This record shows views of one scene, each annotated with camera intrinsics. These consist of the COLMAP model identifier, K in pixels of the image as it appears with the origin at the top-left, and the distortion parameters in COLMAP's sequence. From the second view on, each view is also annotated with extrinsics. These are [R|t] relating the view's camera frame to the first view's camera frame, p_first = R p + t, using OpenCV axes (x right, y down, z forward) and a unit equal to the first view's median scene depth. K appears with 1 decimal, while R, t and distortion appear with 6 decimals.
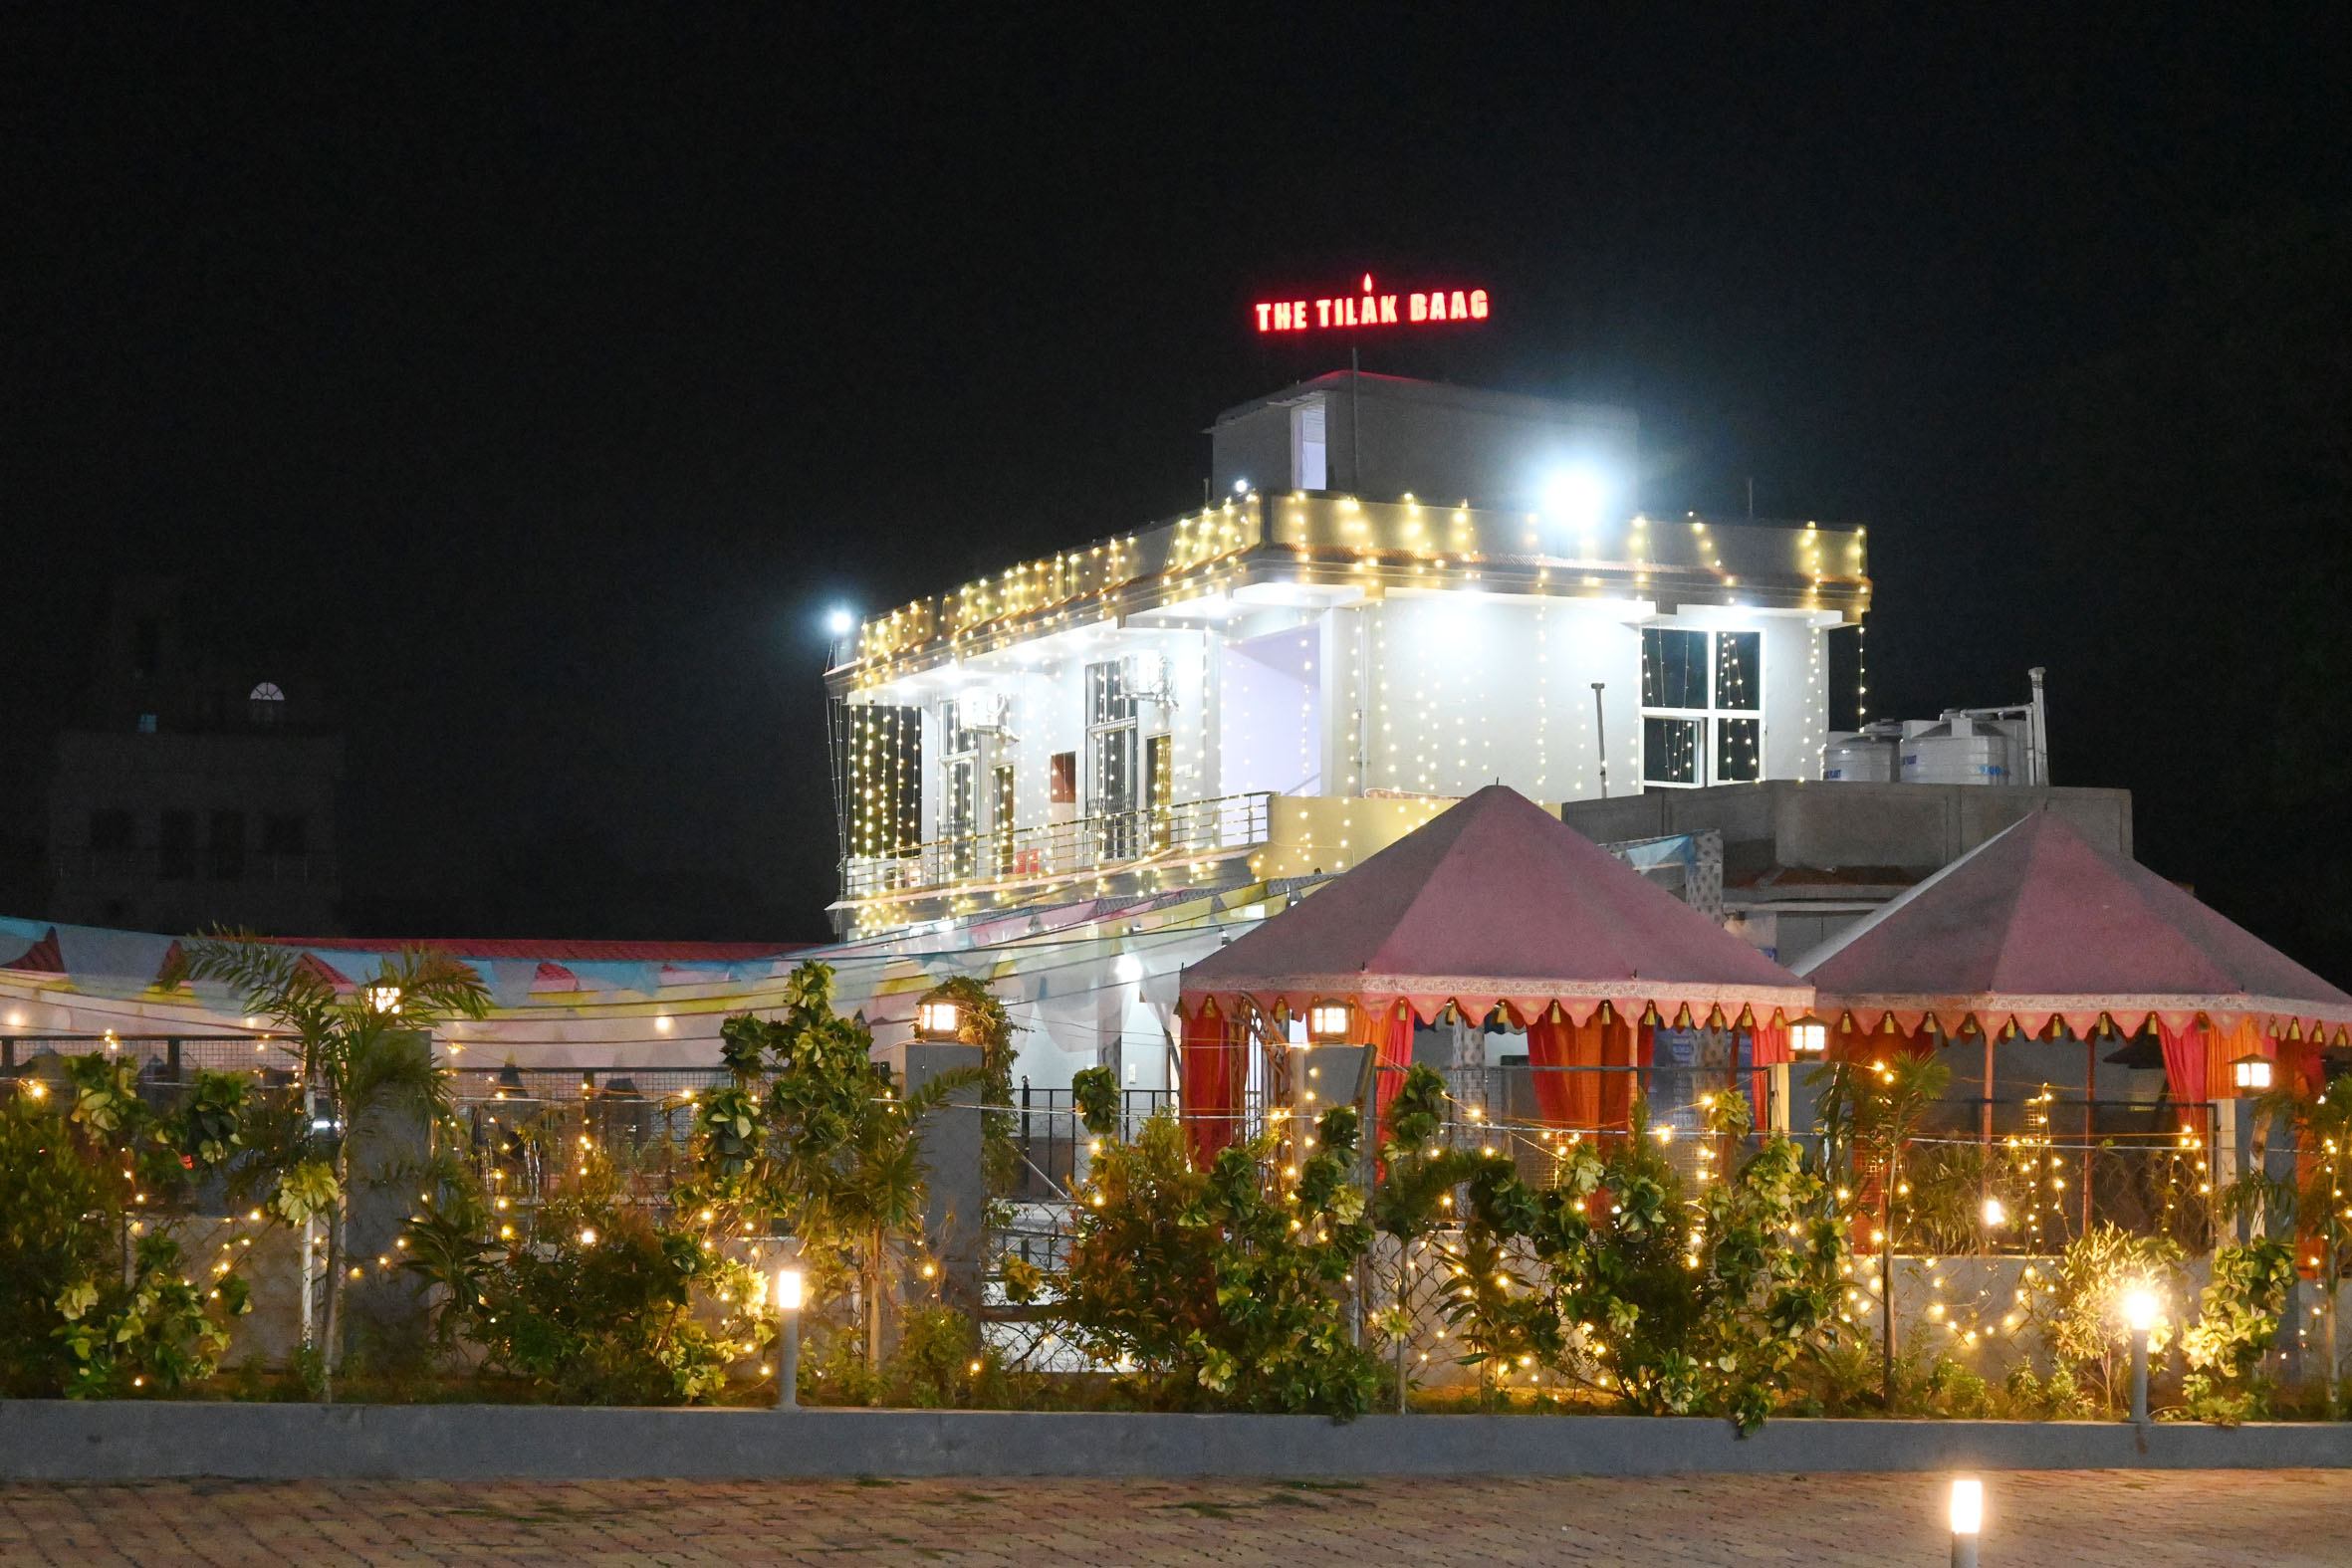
lens RADIAL K [[4455.0, 0, 1176.6], [0, 4455.0, 788.3], [0, 0, 1]] dist [0.017841, 0.000000]
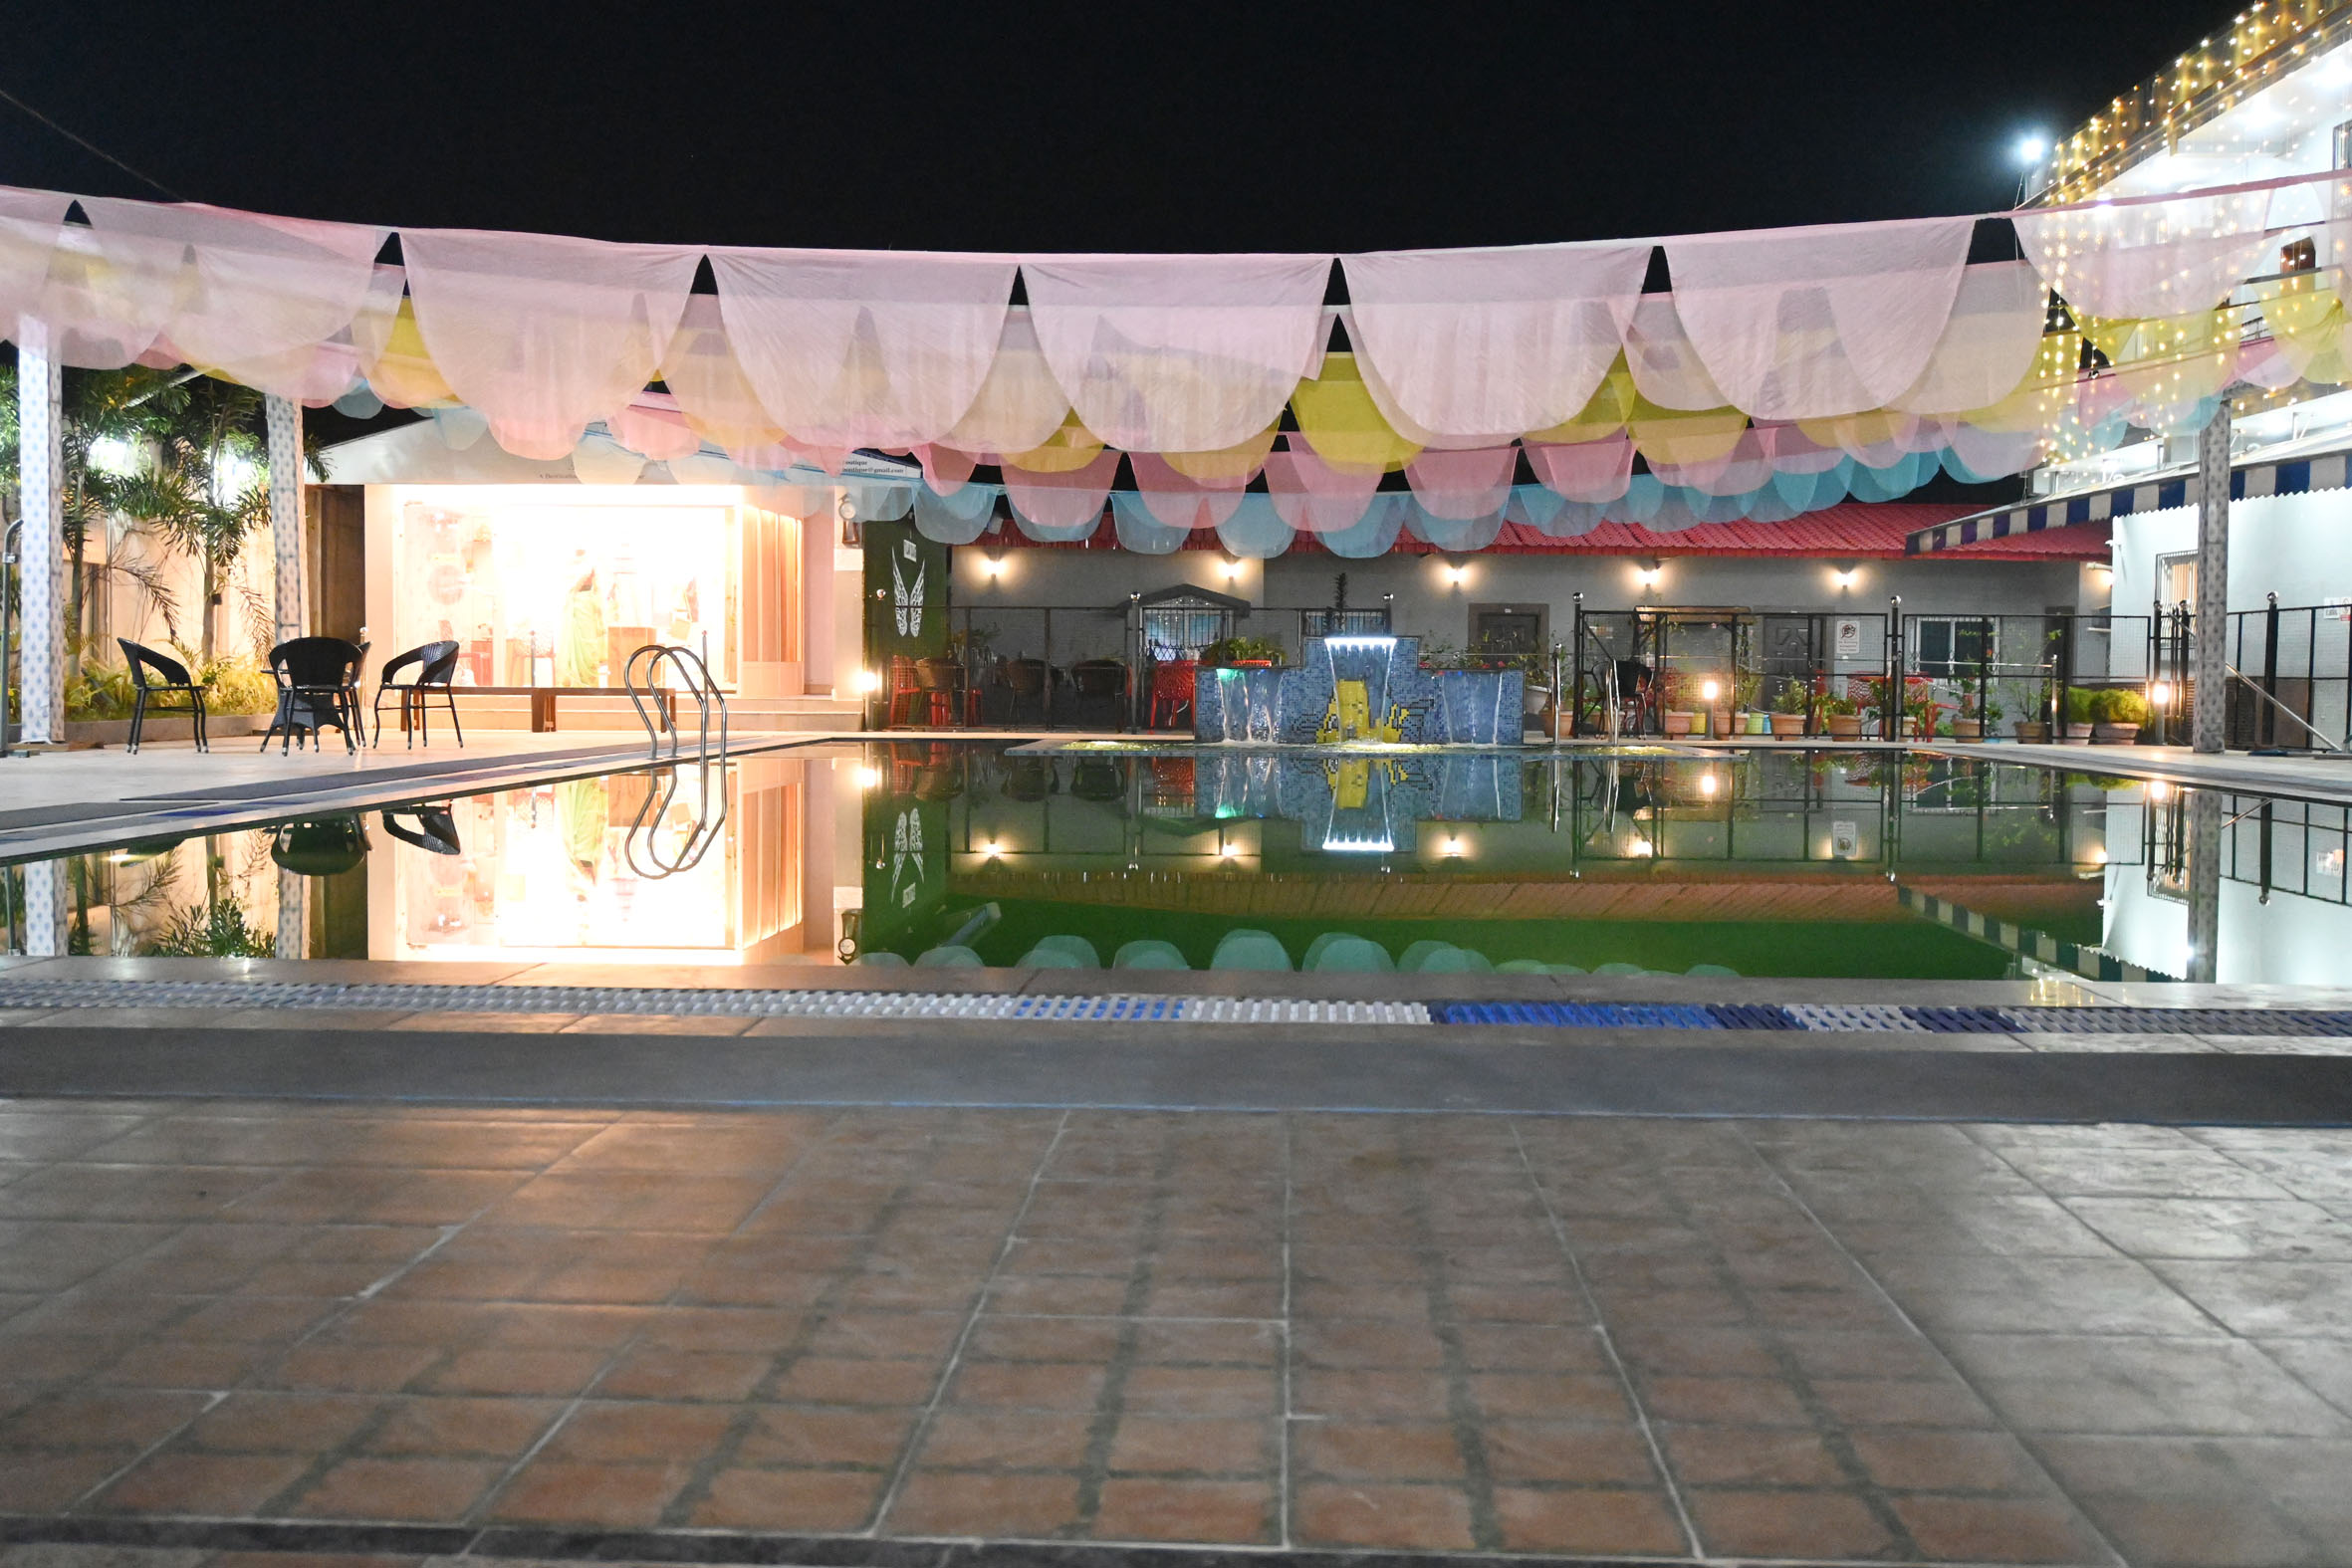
lens RADIAL K [[2594.9, 0, 1179.0], [0, 2594.9, 784.8], [0, 0, 1]] dist [-0.020549, 0.000000]
pose [[0.924625, 0.024207, -0.380107, -0.039444], [0.013229, 0.995335, 0.095569, 0.054439], [0.380648, -0.093394, 0.919992, 0.530744]]
